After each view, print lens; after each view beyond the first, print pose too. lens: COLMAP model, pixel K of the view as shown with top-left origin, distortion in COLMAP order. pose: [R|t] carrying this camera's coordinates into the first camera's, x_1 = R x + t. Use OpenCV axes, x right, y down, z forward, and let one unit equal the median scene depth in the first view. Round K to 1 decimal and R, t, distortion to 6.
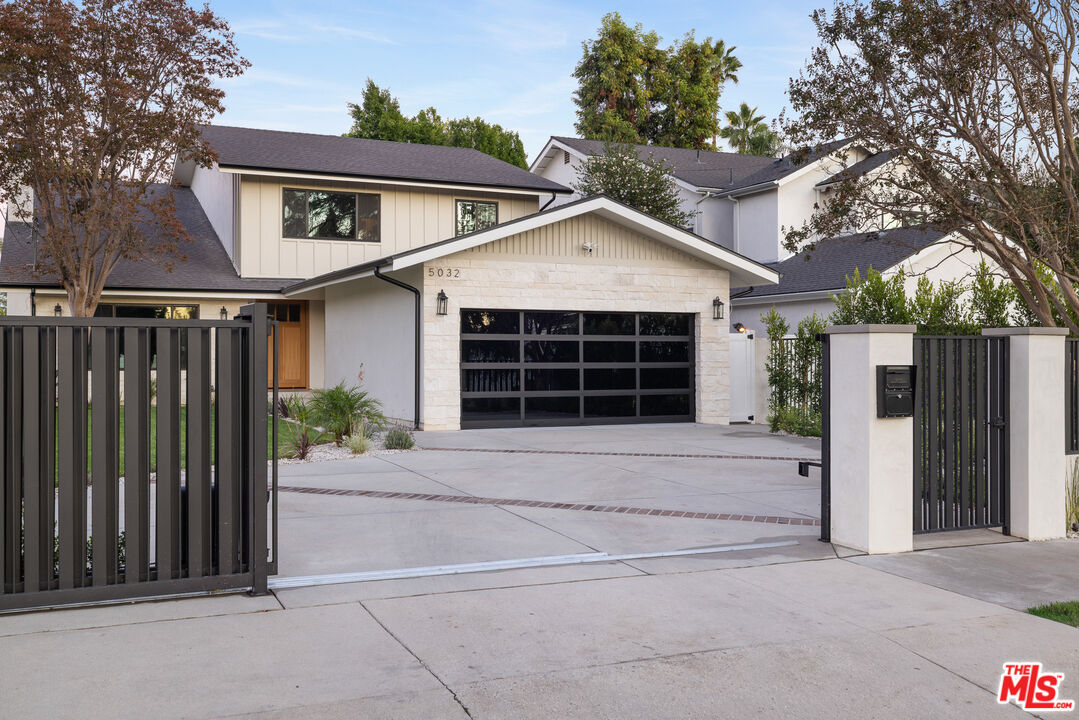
lens RADIAL K [[988.4, 0, 541.9], [0, 988.4, 358.5], [0, 0, 1]] dist [-0.010641, 0.000495]
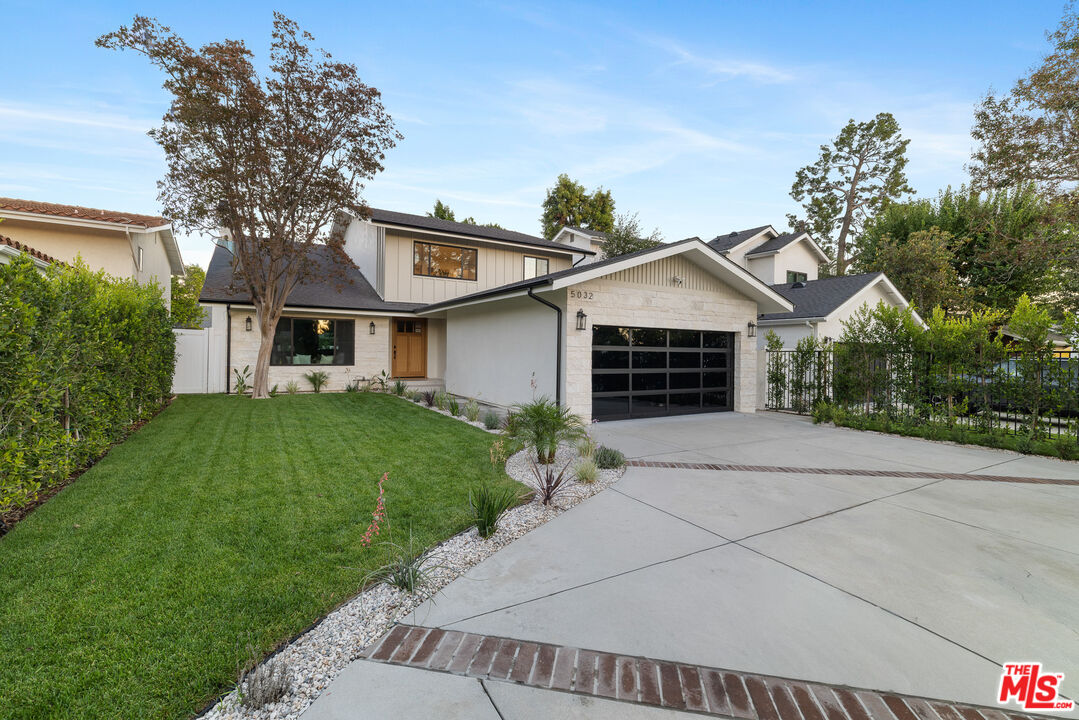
lens RADIAL K [[460.2, 0, 538.2], [0, 460.2, 351.2], [0, 0, 1]] dist [-0.000179, -0.000034]
pose [[0.995531, 0.014366, 0.093332, -0.170096], [-0.014150, 0.999895, -0.002977, -0.012880], [-0.093365, 0.001643, 0.995631, 0.370081]]
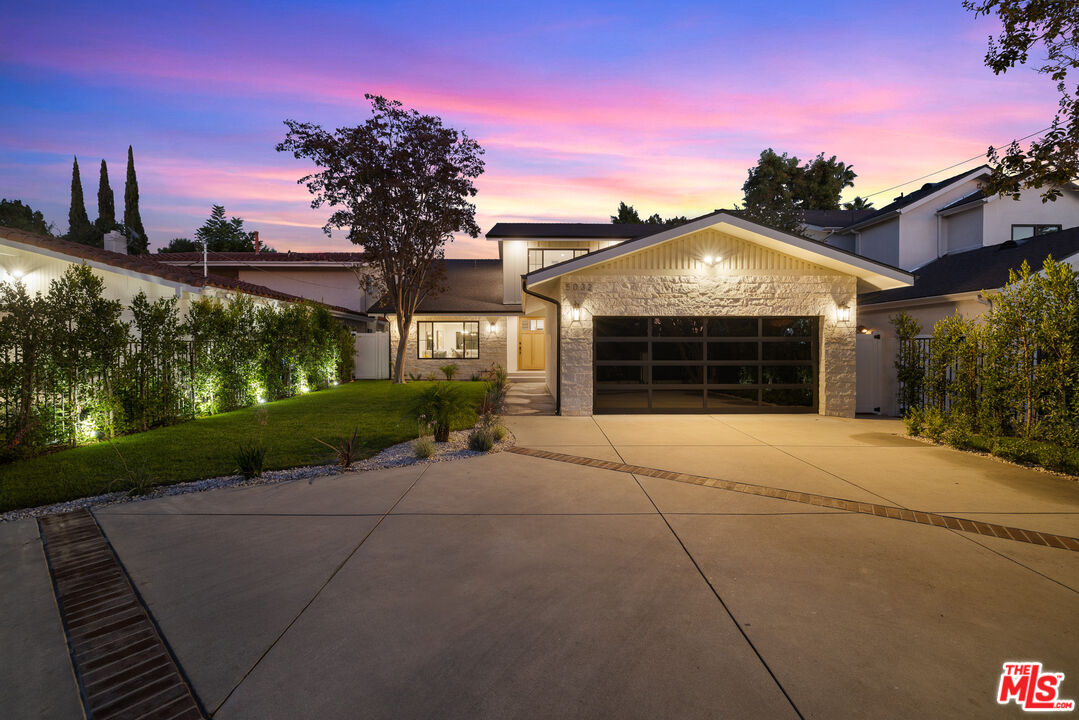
lens RADIAL K [[443.4, 0, 542.1], [0, 443.4, 353.1], [0, 0, 1]] dist [-0.000150, 0.000008]
pose [[0.916875, 0.005315, -0.399138, 0.065555], [-0.000562, 0.999928, 0.012023, -0.009770], [0.399173, -0.010799, 0.916812, 0.399255]]
